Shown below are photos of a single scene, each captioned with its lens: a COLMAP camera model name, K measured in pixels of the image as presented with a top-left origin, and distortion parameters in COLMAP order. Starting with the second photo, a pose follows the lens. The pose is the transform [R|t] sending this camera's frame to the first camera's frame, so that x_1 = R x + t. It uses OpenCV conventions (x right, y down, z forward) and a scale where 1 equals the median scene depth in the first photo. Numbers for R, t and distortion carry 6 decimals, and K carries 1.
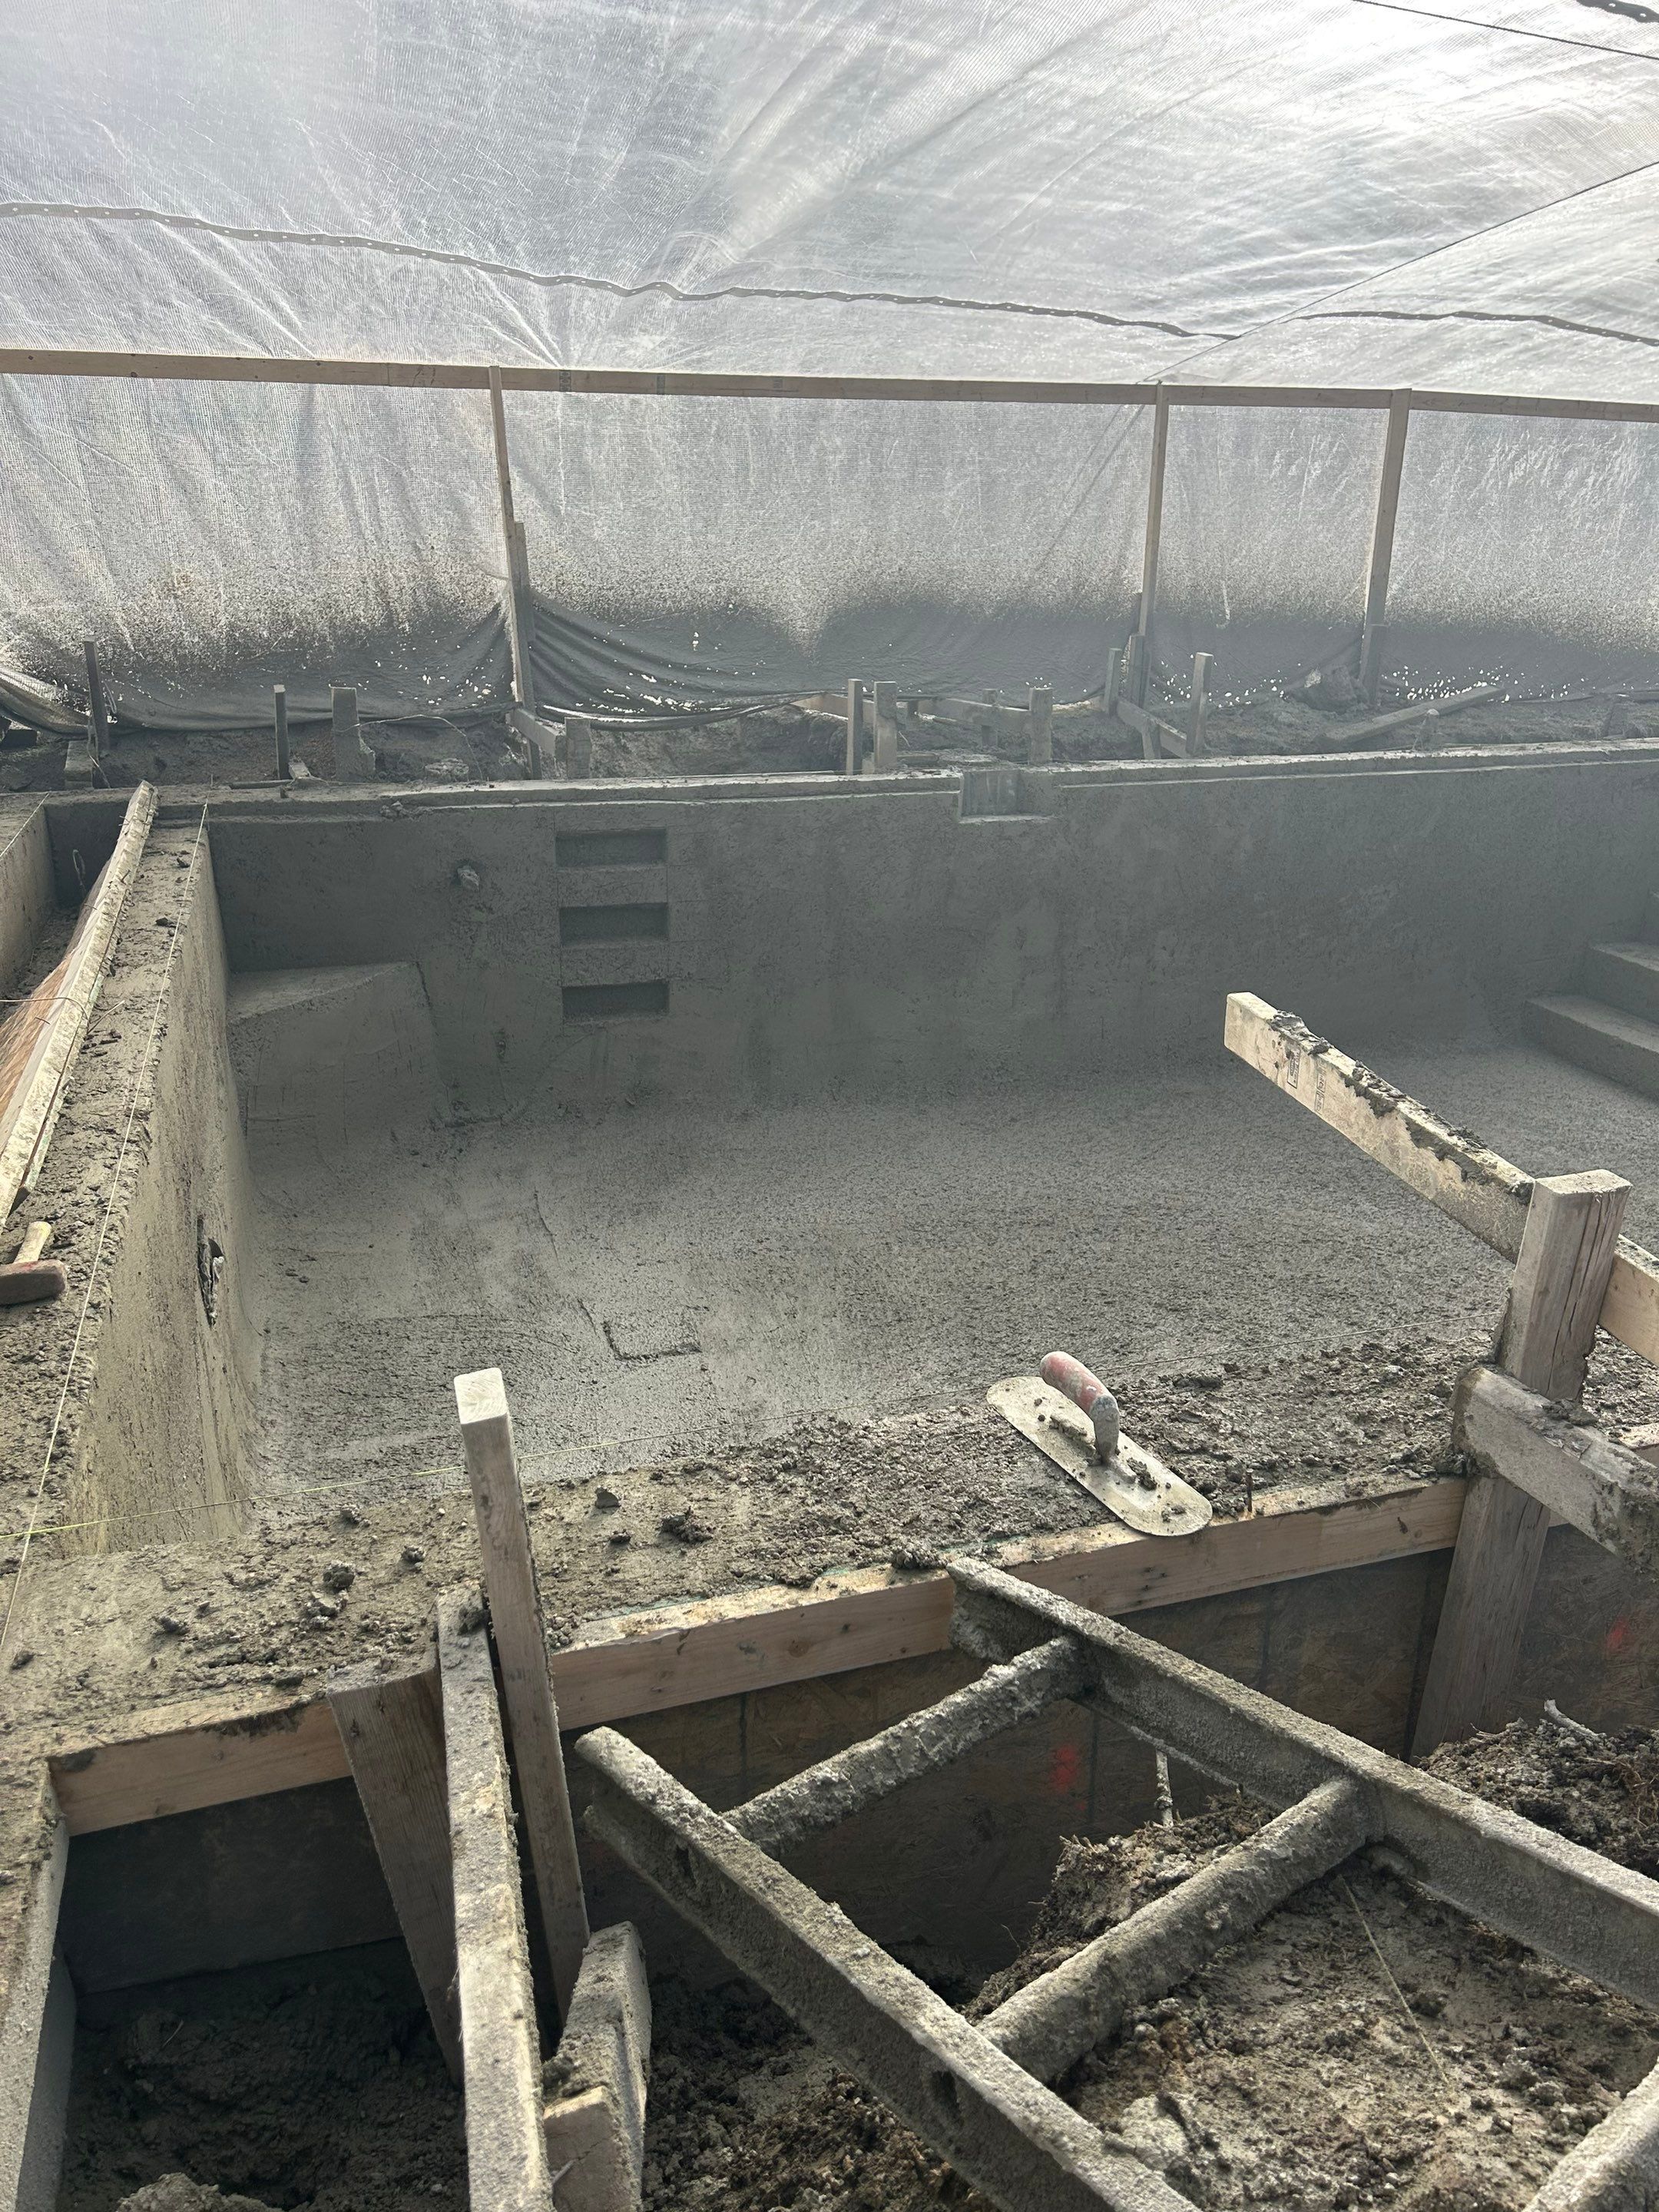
lens RADIAL K [[1676.3, 0, 829.5], [0, 1676.3, 1106.0], [0, 0, 1]] dist [0.047004, -0.049679]
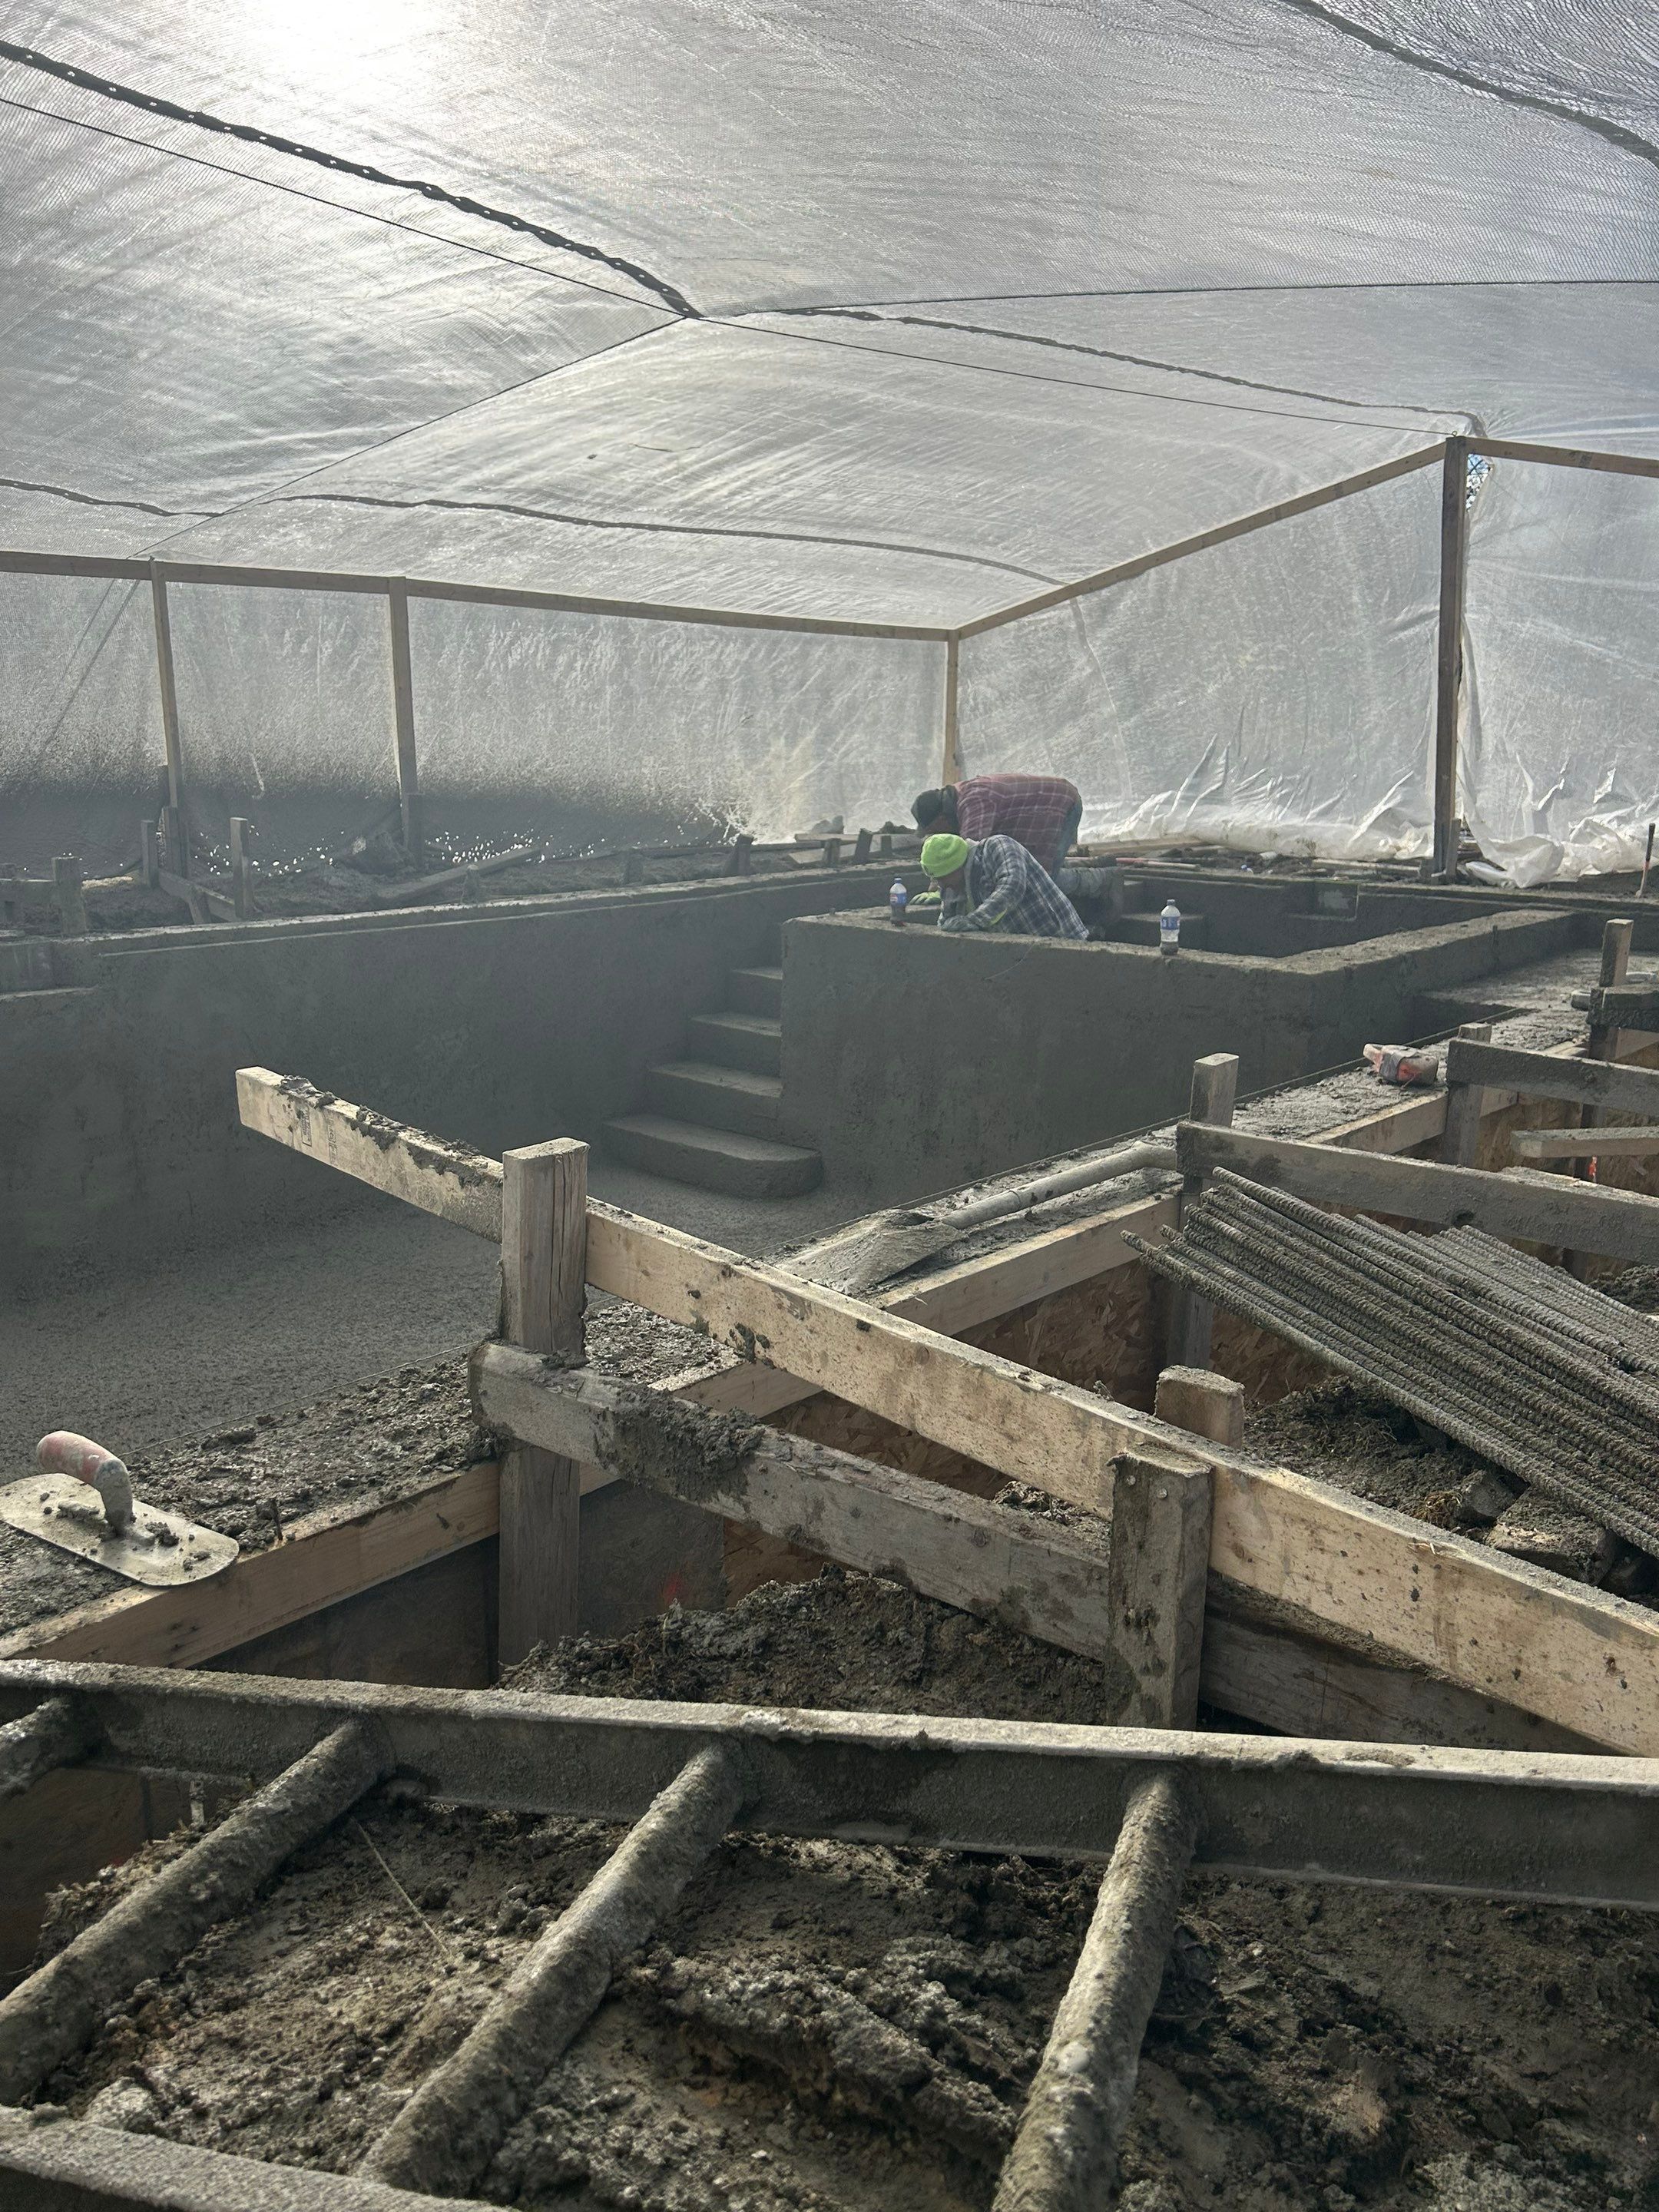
lens RADIAL K [[1680.0, 0, 829.5], [0, 1680.0, 1106.0], [0, 0, 1]] dist [-0.001985, -0.012090]
pose [[0.866138, -0.120961, 0.484946, 0.080139], [0.177585, 0.981441, -0.072373, 0.113471], [-0.467191, 0.148804, 0.871544, -0.010820]]
